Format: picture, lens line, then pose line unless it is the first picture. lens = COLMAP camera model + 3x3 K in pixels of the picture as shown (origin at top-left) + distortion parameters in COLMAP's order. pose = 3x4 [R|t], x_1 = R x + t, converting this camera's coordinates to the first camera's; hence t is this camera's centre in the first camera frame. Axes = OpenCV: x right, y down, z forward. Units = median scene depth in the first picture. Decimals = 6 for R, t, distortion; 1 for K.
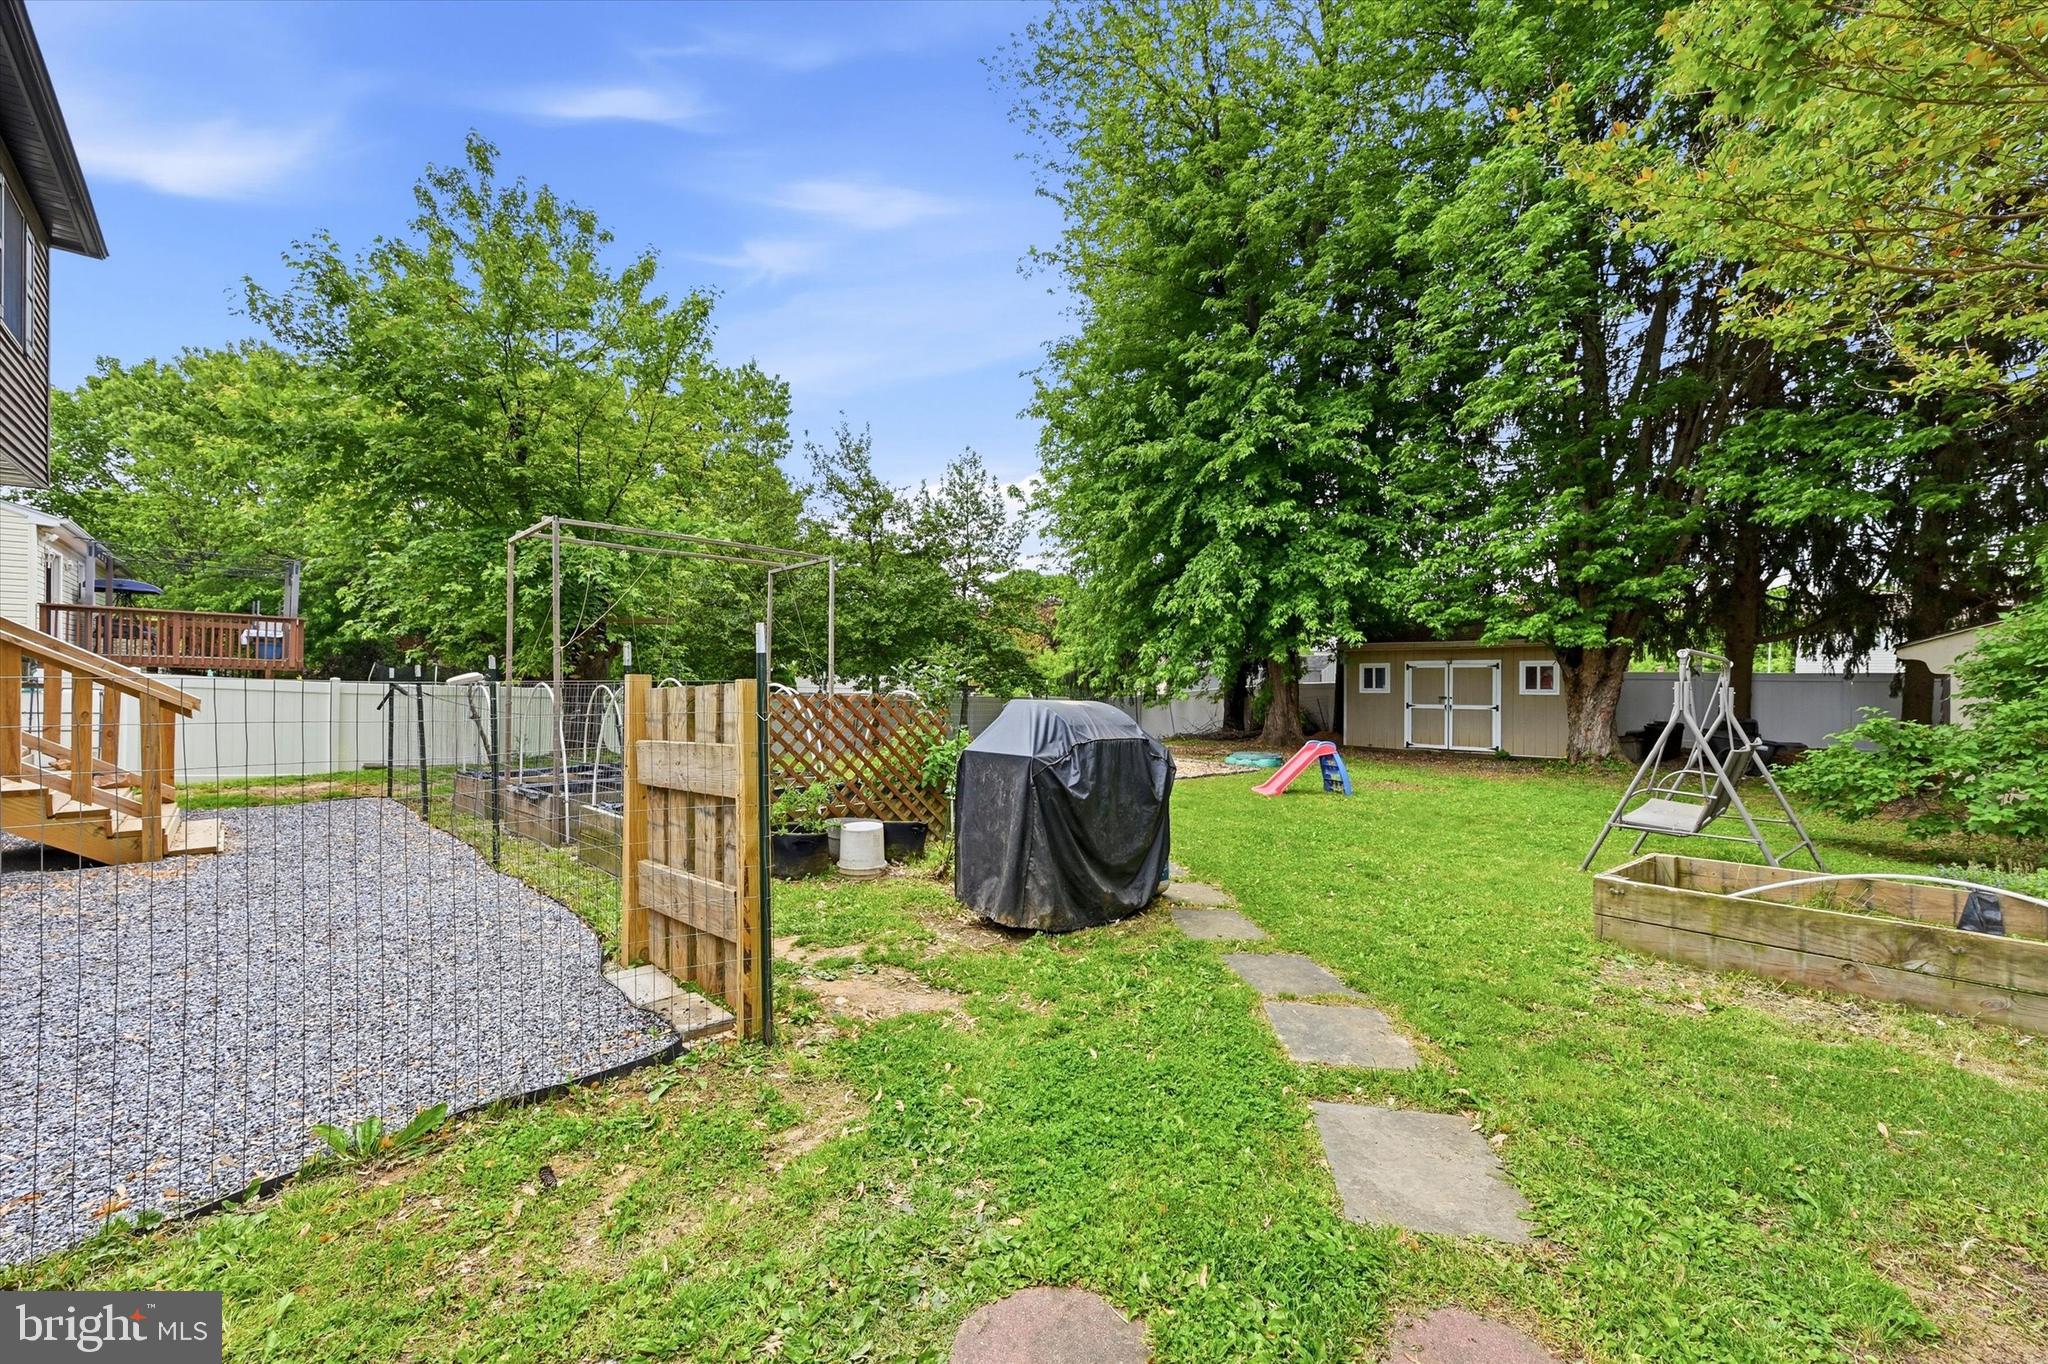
lens RADIAL K [[818.8, 0, 1025.0], [0, 818.8, 675.7], [0, 0, 1]] dist [0.001691, 0.000126]
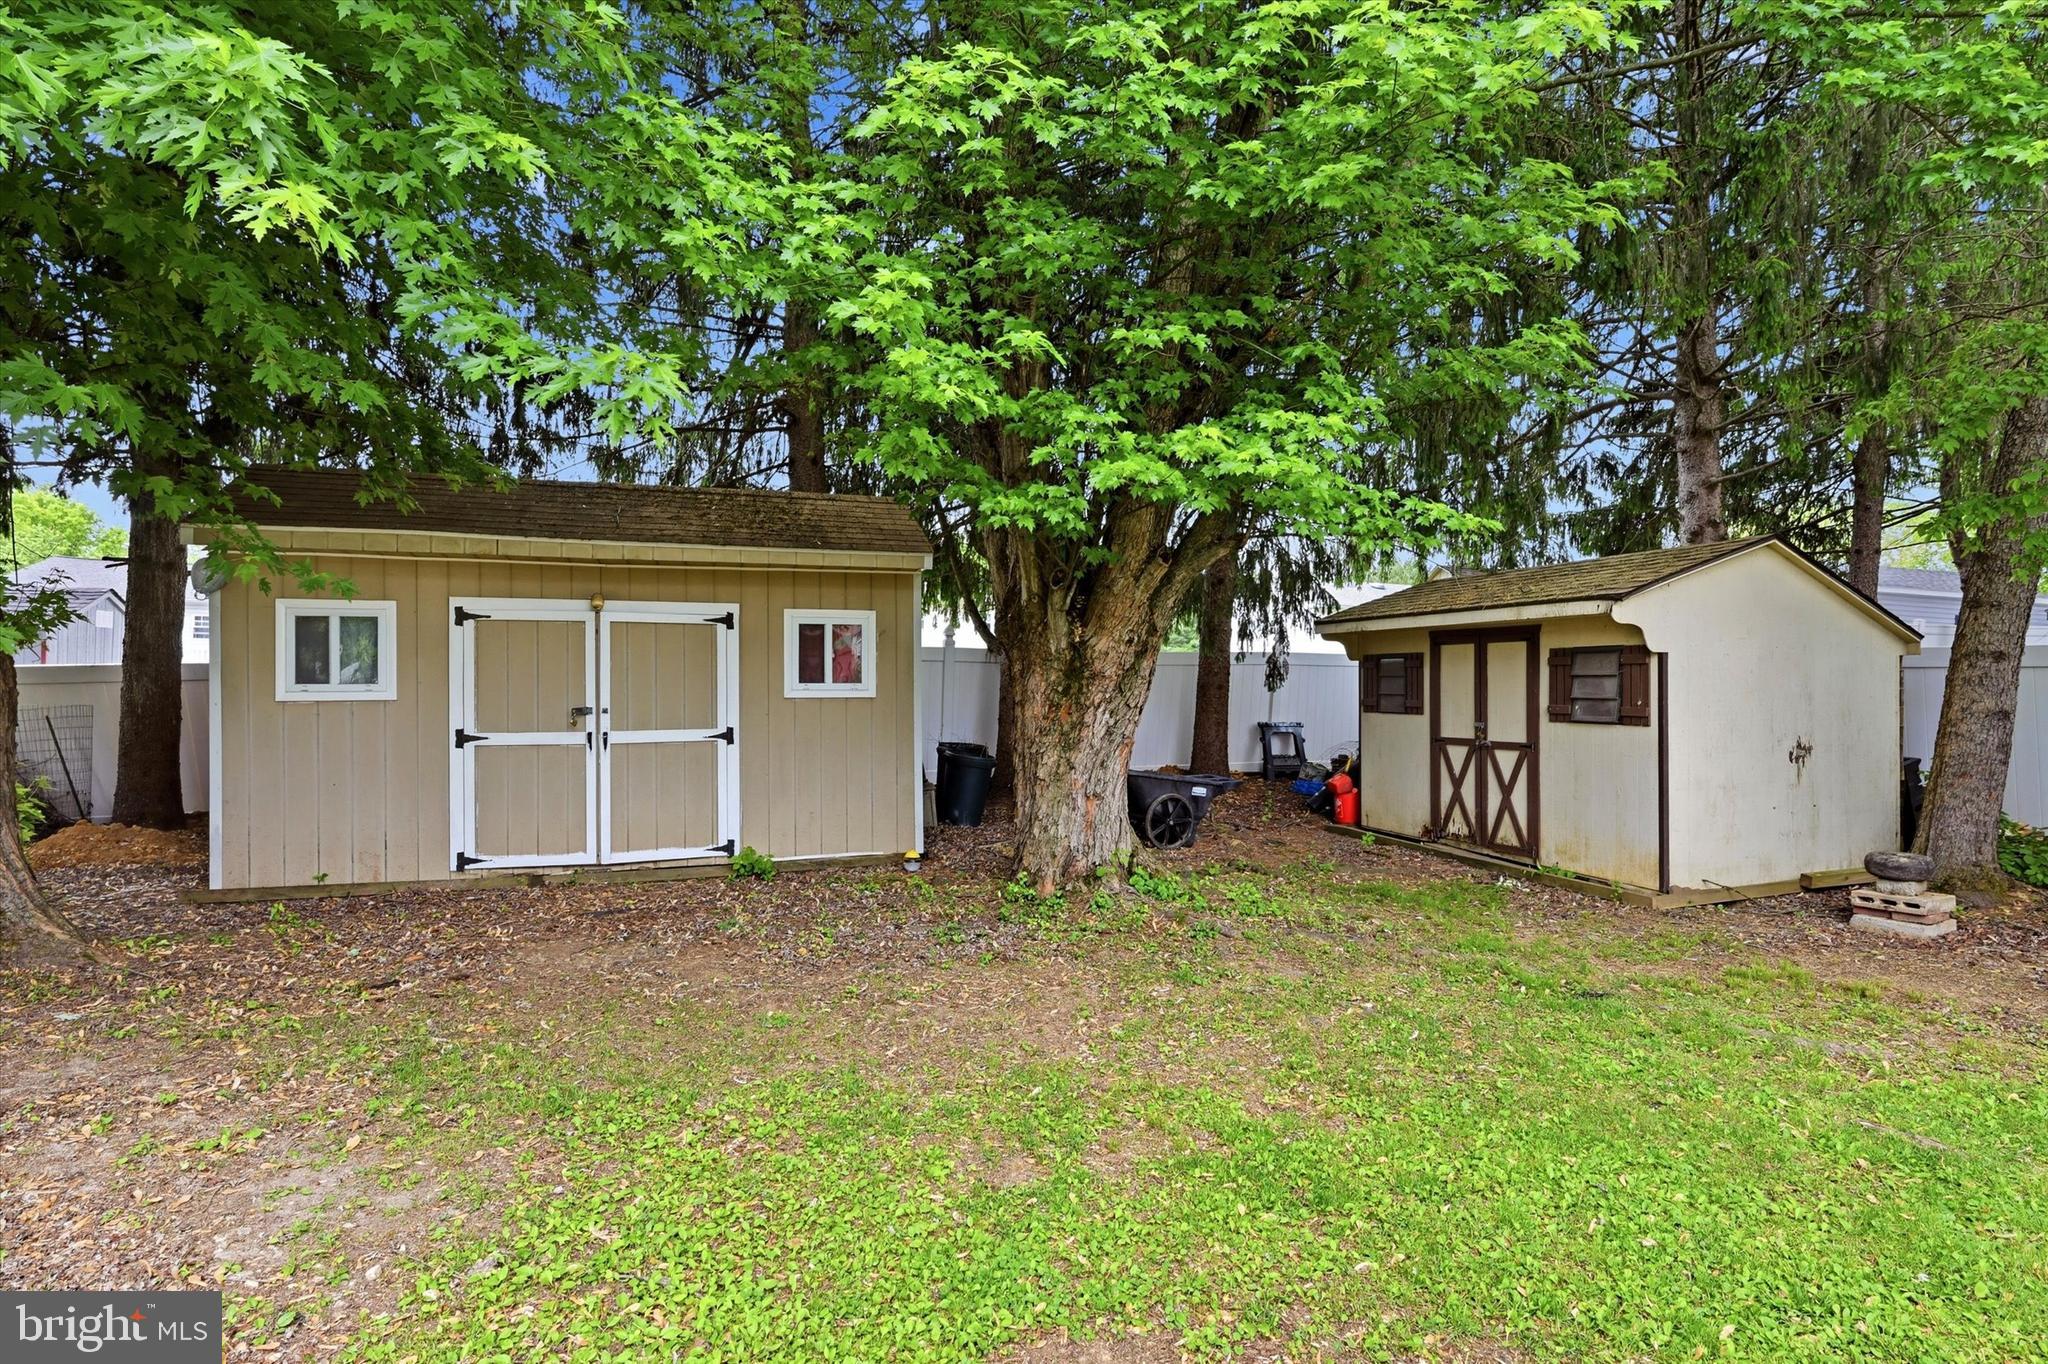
lens RADIAL K [[818.8, 0, 1025.0], [0, 818.8, 675.7], [0, 0, 1]] dist [0.001691, 0.000126]
pose [[0.506217, -0.005161, 0.862390, 0.320485], [-0.005078, 0.999947, 0.008966, 0.008781], [-0.862391, -0.008918, 0.506164, 0.685862]]
